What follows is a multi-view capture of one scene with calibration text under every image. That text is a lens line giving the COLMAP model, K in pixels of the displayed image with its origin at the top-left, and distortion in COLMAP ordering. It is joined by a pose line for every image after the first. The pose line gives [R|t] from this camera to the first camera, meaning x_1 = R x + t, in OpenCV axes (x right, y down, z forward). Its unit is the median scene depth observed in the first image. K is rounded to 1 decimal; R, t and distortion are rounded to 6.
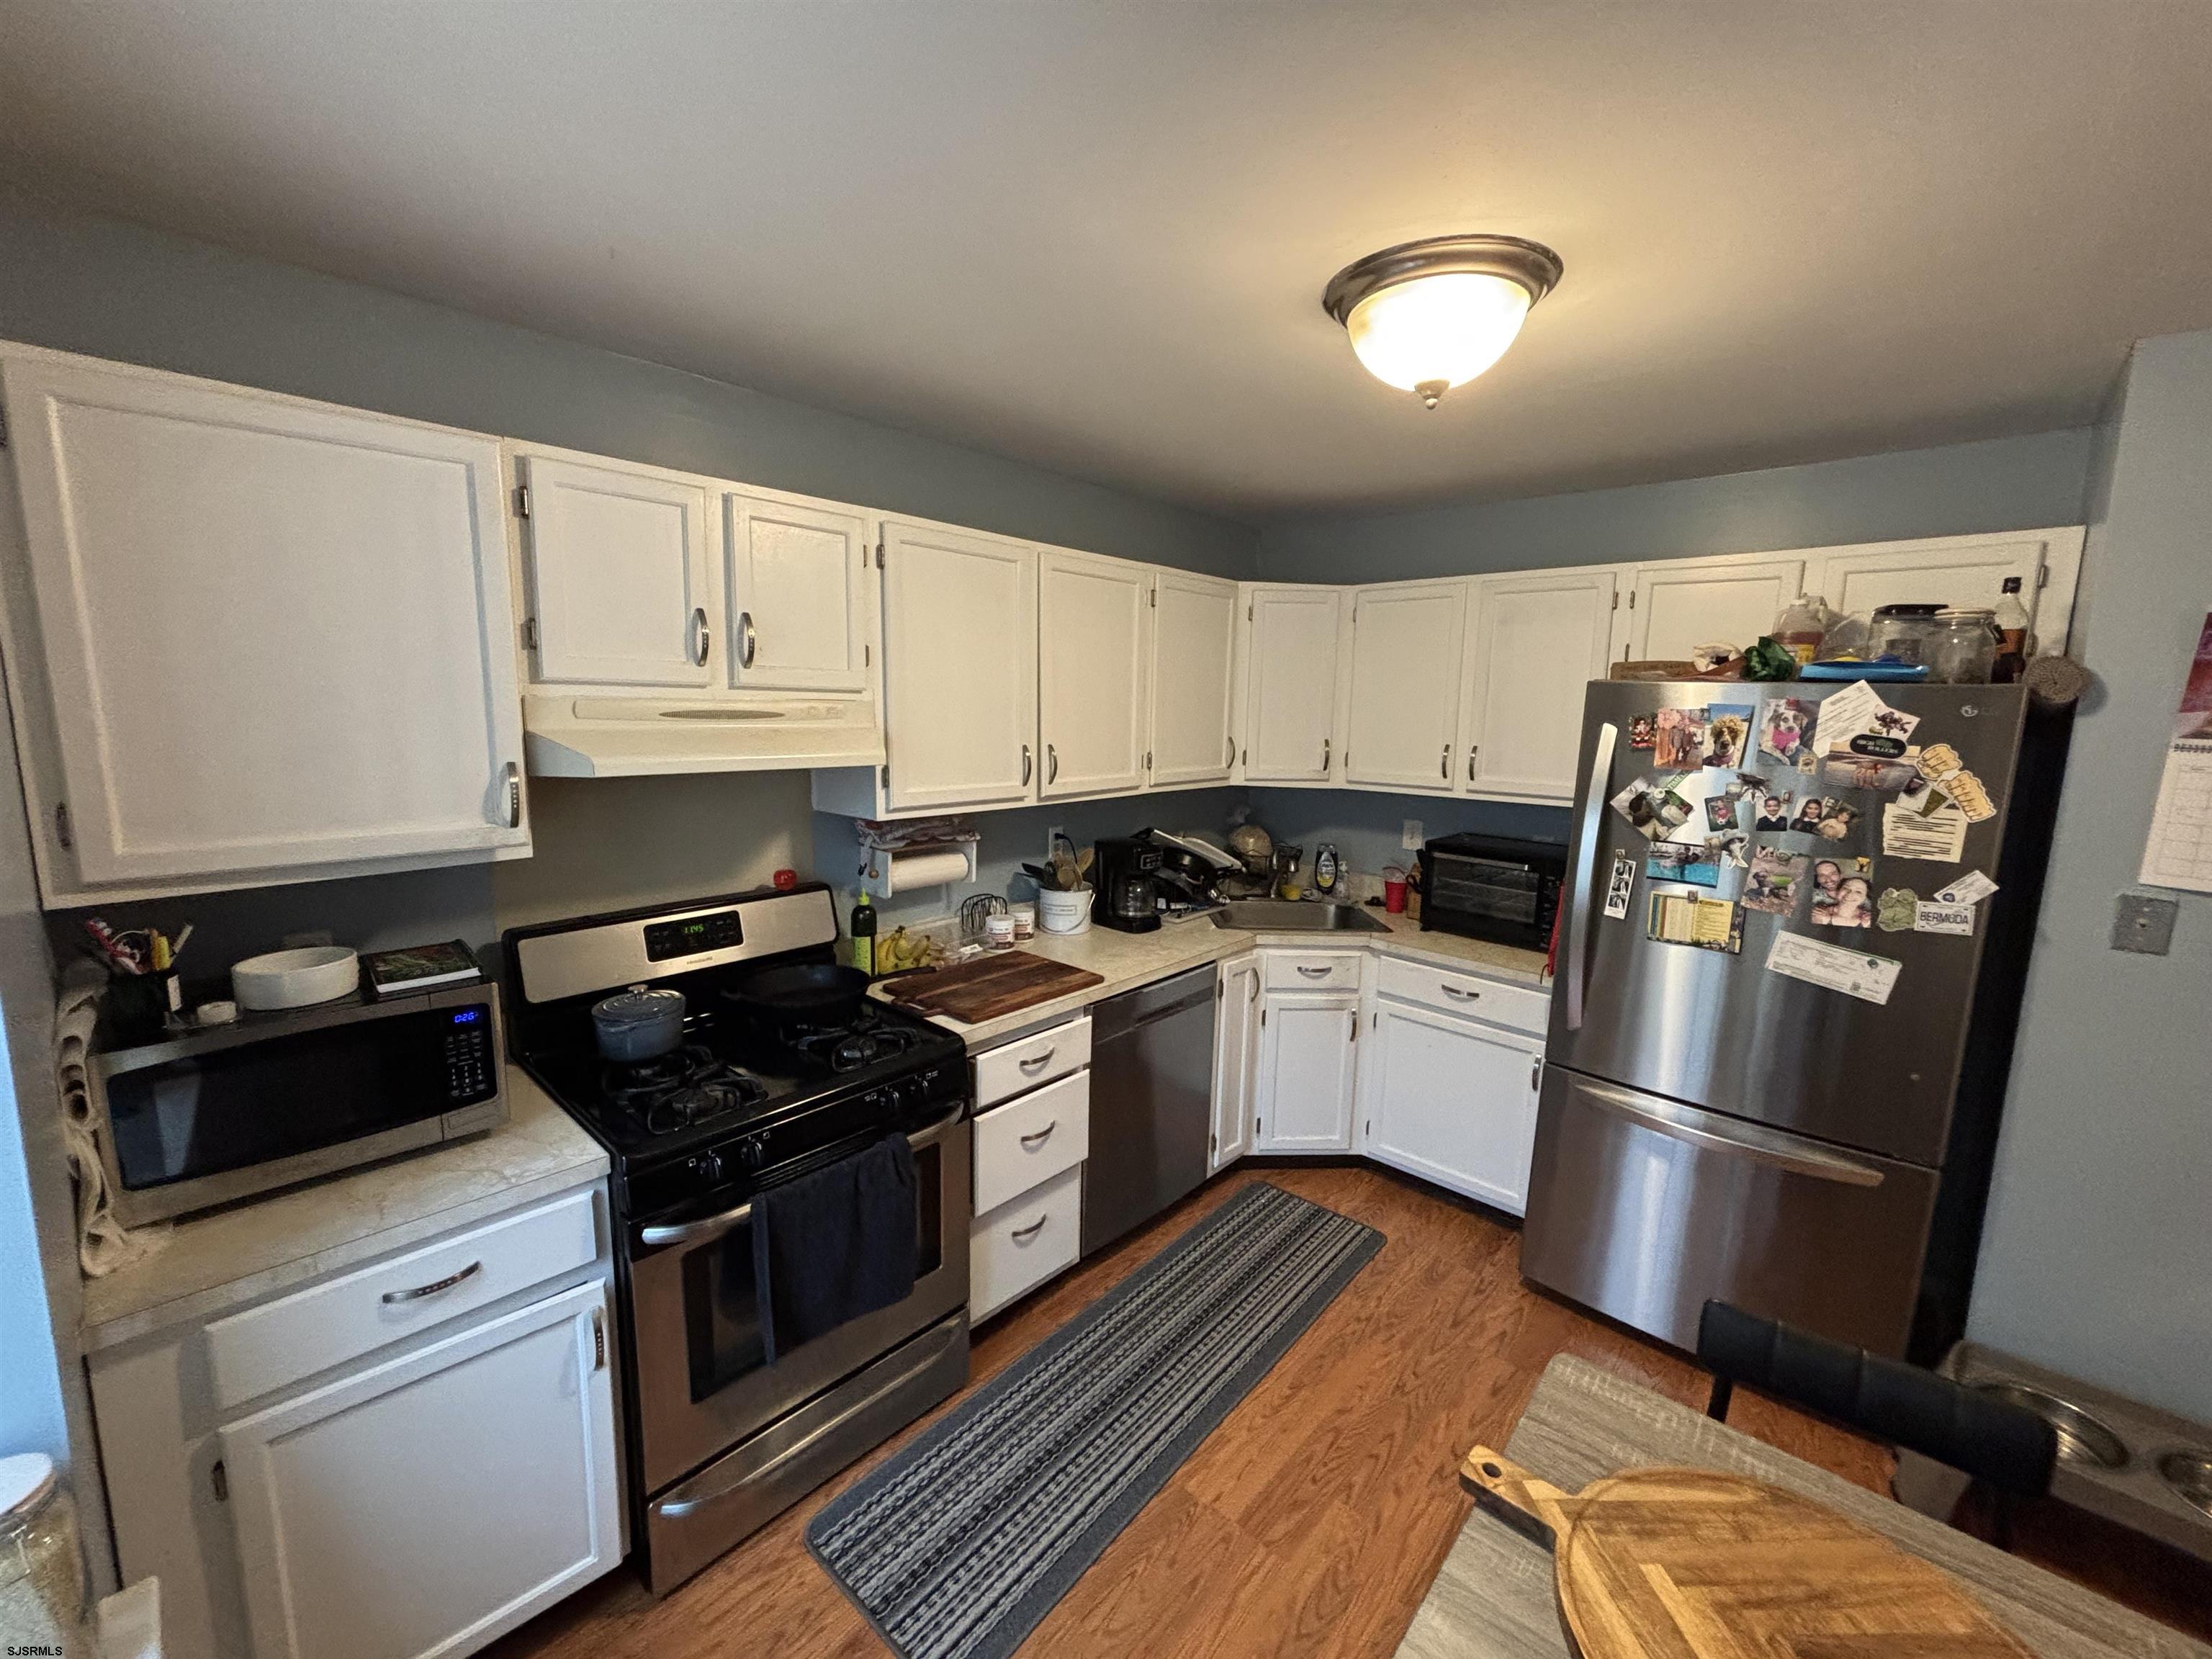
lens RADIAL K [[891.2, 0, 1113.7], [0, 891.2, 839.7], [0, 0, 1]] dist [0.006447, -0.002188]
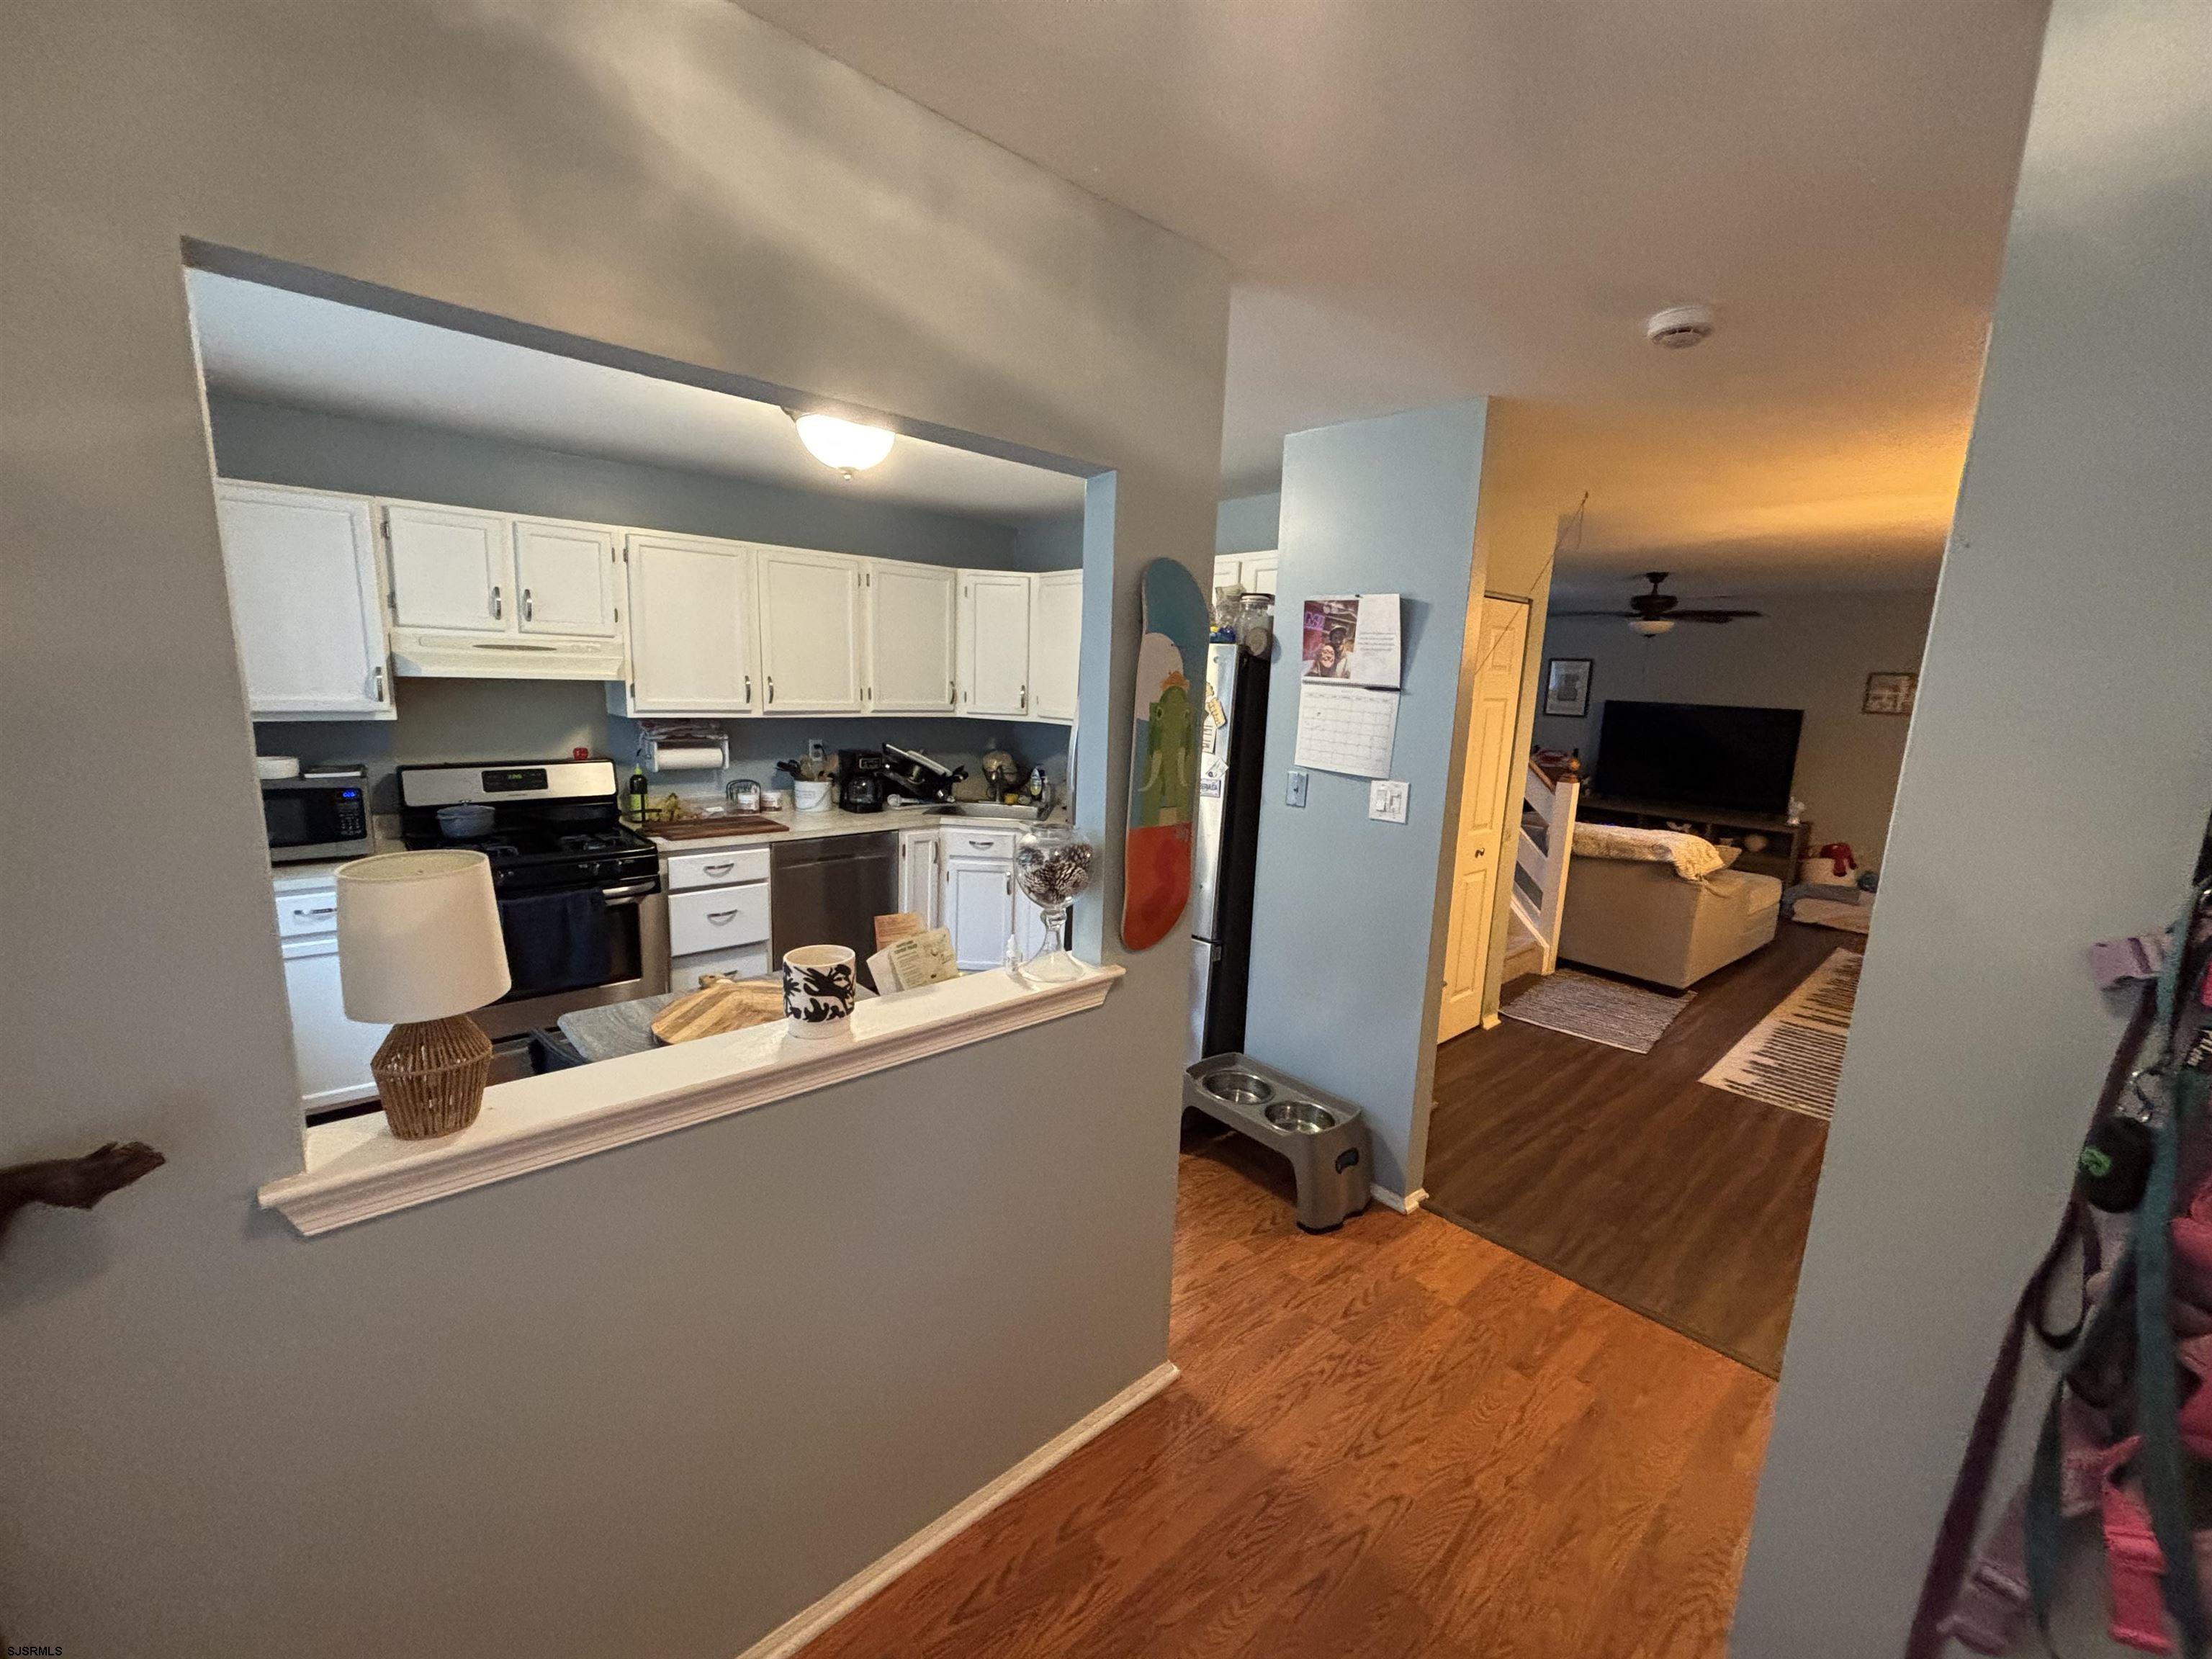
lens RADIAL K [[891.2, 0, 1105.2], [0, 891.2, 840.3], [0, 0, 1]] dist [0.006447, -0.002188]
pose [[0.994365, 0.039758, -0.098268, 0.778612], [-0.036679, 0.998784, 0.032951, 0.118466], [0.099459, -0.029161, 0.994614, -0.552070]]
